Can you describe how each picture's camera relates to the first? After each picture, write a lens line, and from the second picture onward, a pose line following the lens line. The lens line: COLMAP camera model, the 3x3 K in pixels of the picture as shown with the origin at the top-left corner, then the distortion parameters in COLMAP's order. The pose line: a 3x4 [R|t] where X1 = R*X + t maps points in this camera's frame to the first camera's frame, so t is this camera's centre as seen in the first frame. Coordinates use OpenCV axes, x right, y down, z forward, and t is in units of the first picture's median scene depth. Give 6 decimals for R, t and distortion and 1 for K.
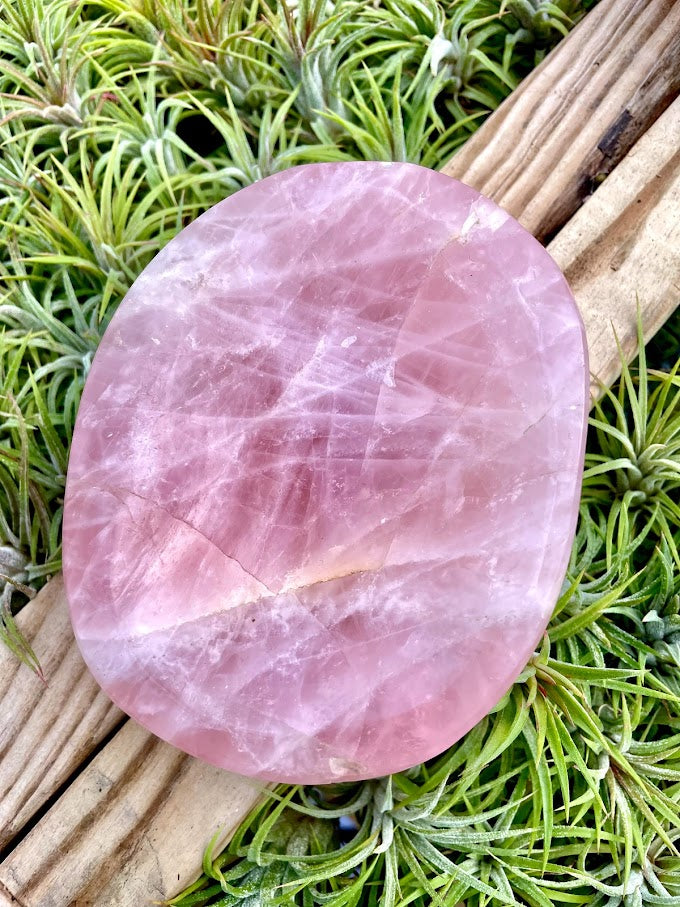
lens RADIAL K [[723.4, 0, 341.0], [0, 723.4, 451.3], [0, 0, 1]] dist [0.015441, -0.089472]
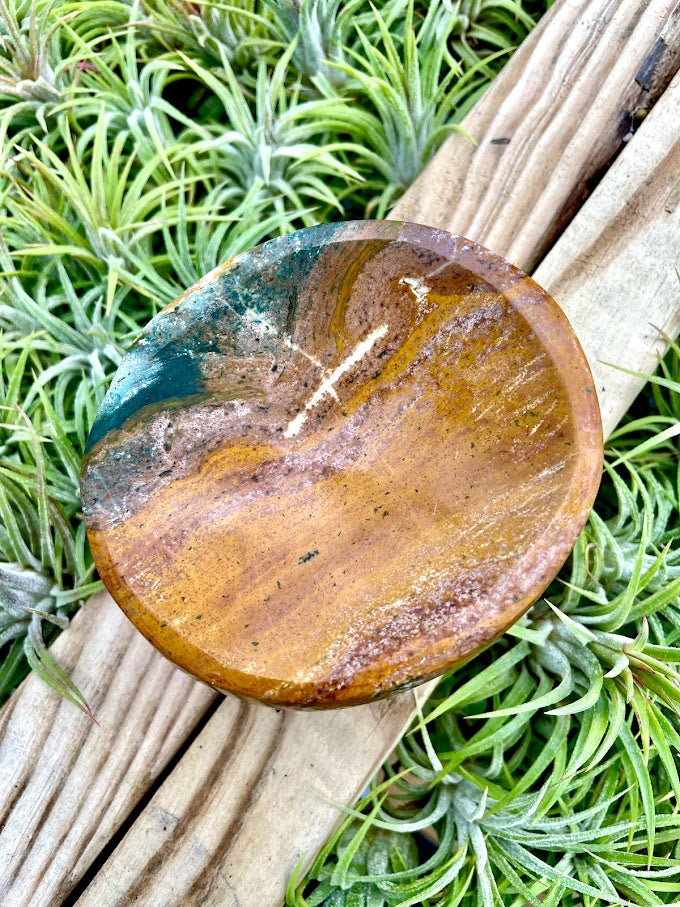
lens RADIAL K [[723.4, 0, 335.1], [0, 723.4, 455.8], [0, 0, 1]] dist [0.015441, -0.089472]
pose [[0.996039, -0.086697, 0.019762, -0.081436], [0.085783, 0.995378, 0.043163, -0.019400], [-0.023413, -0.041297, 0.998873, 0.084016]]
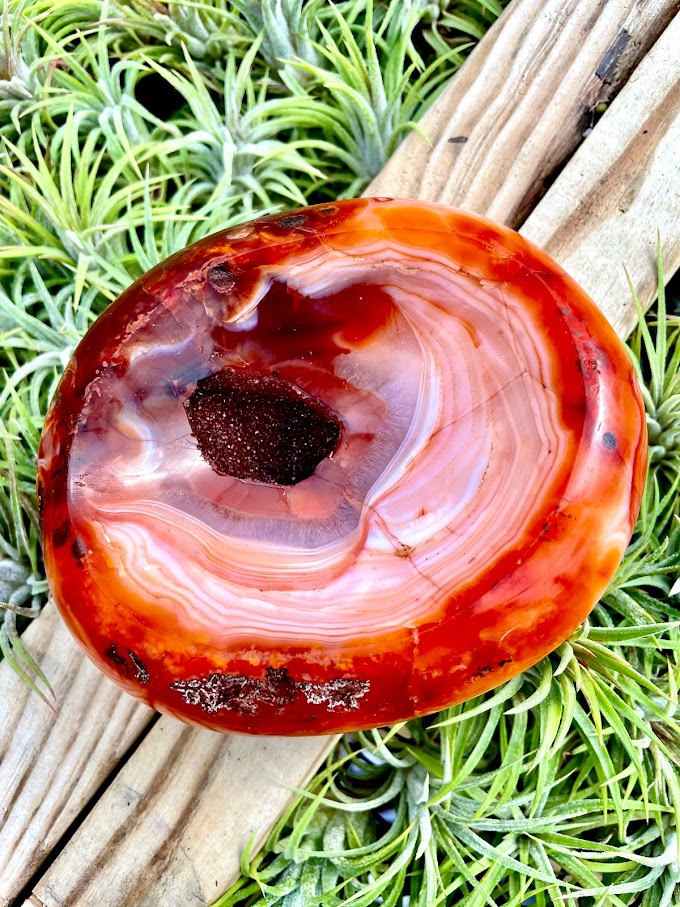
lens RADIAL K [[723.4, 0, 337.2], [0, 723.4, 449.1], [0, 0, 1]] dist [0.015441, -0.089472]
pose [[0.996106, -0.086592, -0.016563, 0.006165], [0.087693, 0.992514, 0.085010, -0.058073], [0.009078, -0.086131, 0.996242, 0.056040]]
